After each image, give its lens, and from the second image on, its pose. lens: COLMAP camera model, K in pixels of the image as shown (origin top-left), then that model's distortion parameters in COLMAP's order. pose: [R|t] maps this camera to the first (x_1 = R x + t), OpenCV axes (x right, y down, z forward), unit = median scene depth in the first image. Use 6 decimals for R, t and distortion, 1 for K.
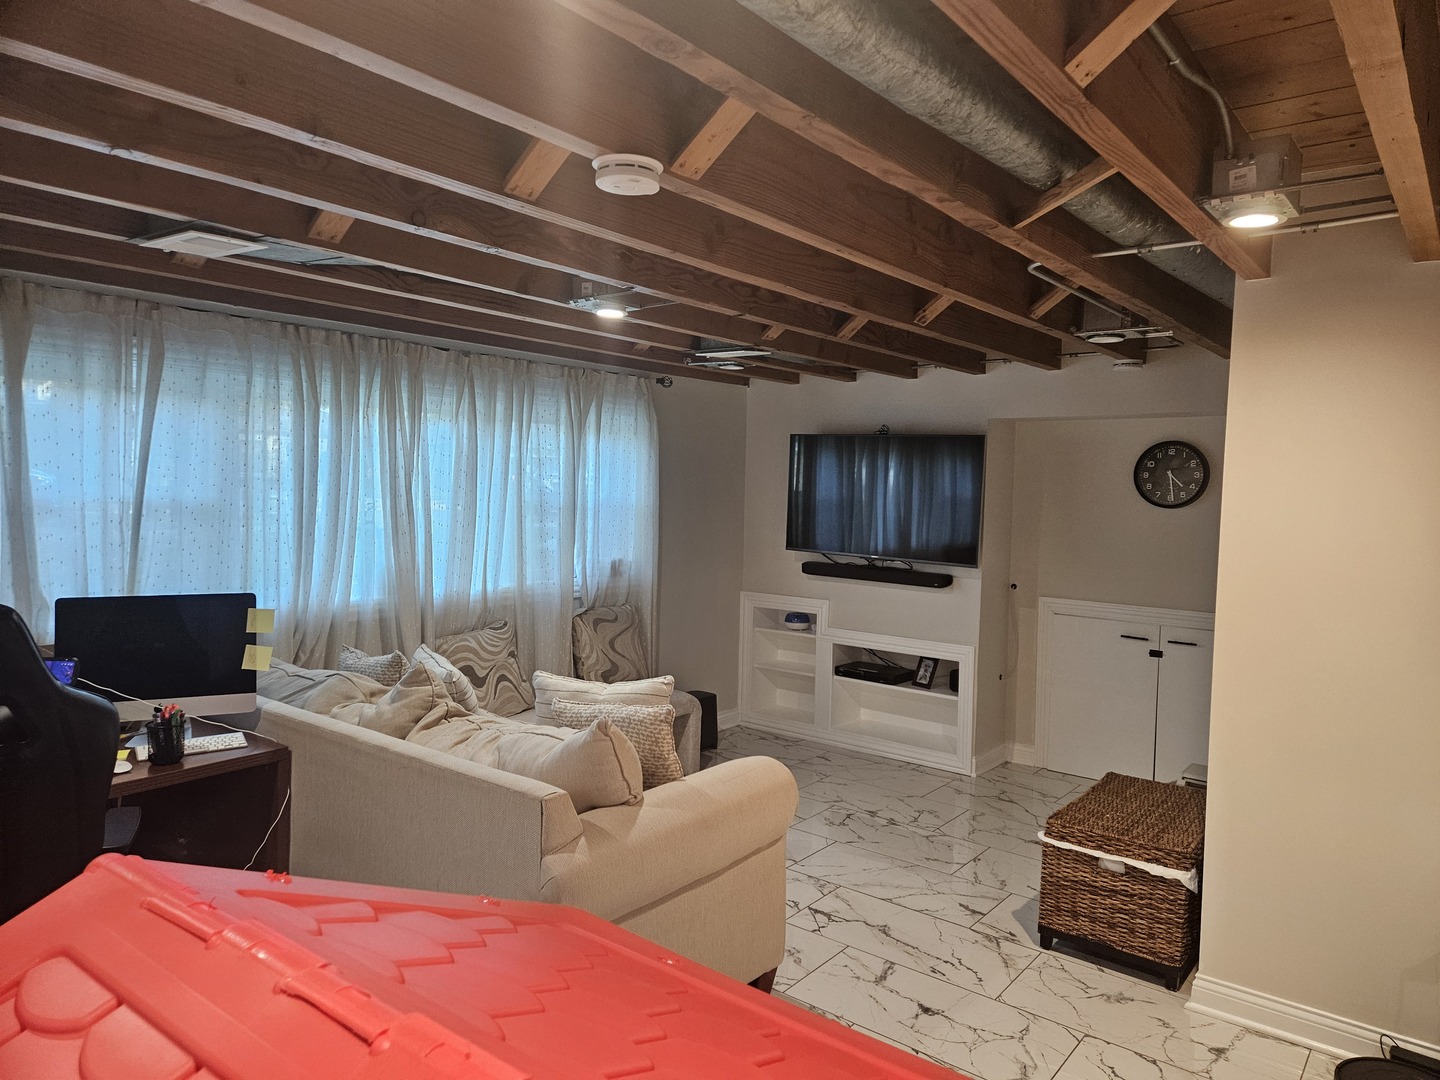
lens RADIAL K [[967.1, 0, 719.2], [0, 967.1, 531.7], [0, 0, 1]] dist [0.078555, -0.005505]
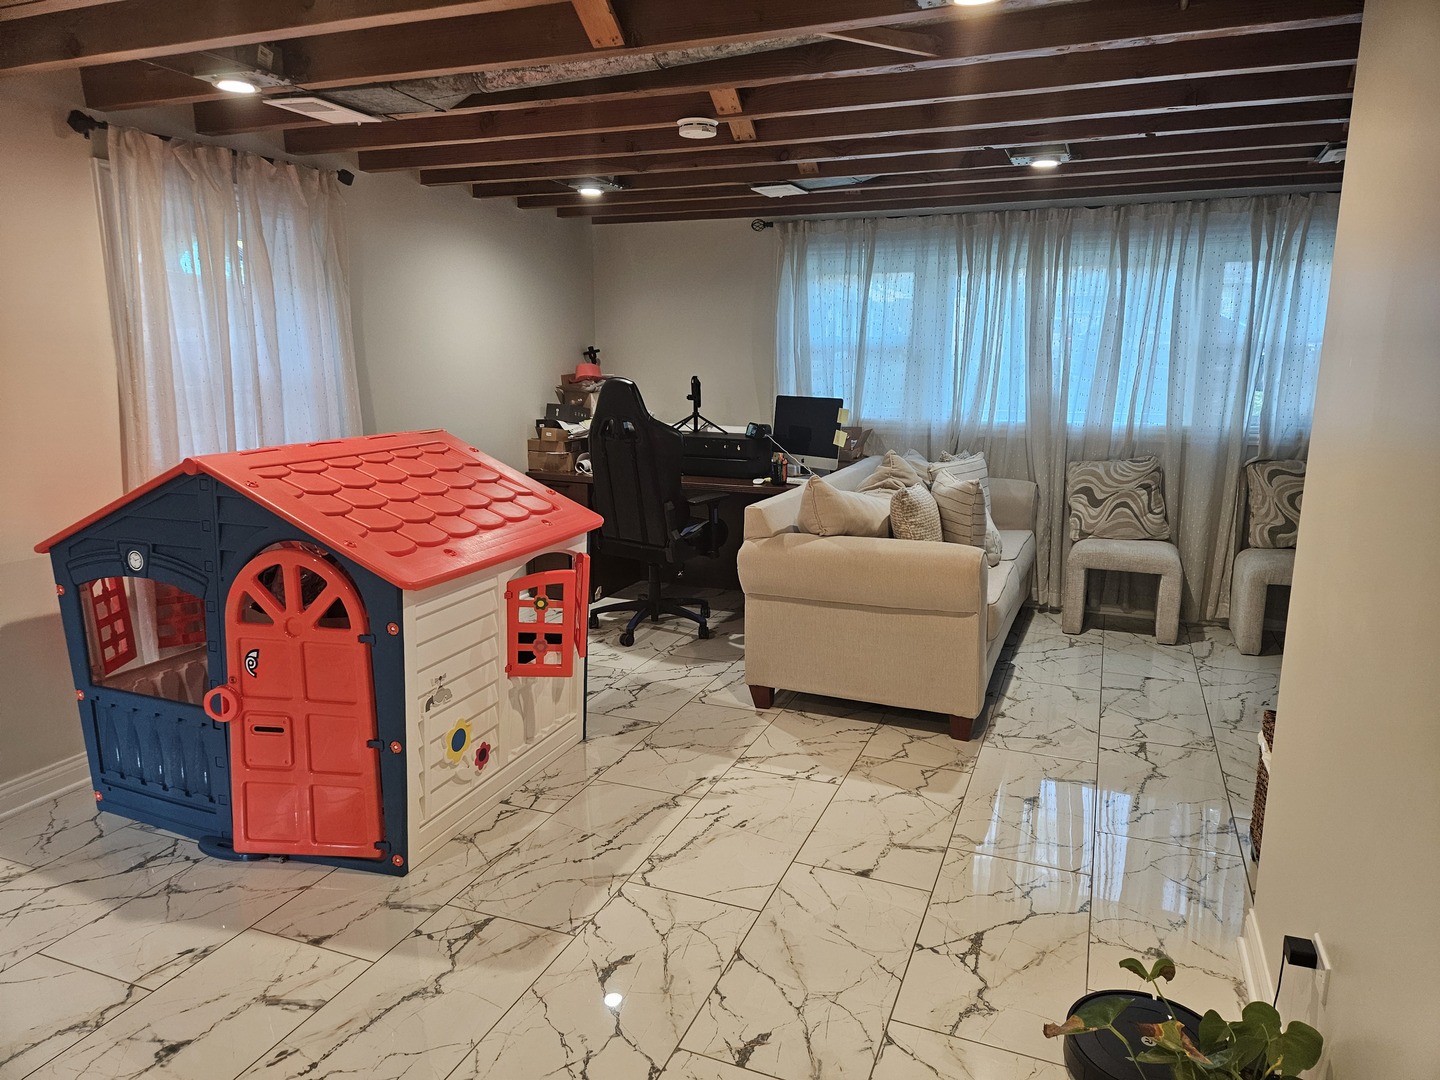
lens RADIAL K [[967.1, 0, 719.1], [0, 967.1, 535.9], [0, 0, 1]] dist [0.078555, -0.005505]
pose [[0.278894, 0.165812, -0.945899, 0.730448], [-0.043578, 0.986152, 0.160019, 0.026861], [0.959333, -0.003408, 0.282258, 0.245129]]
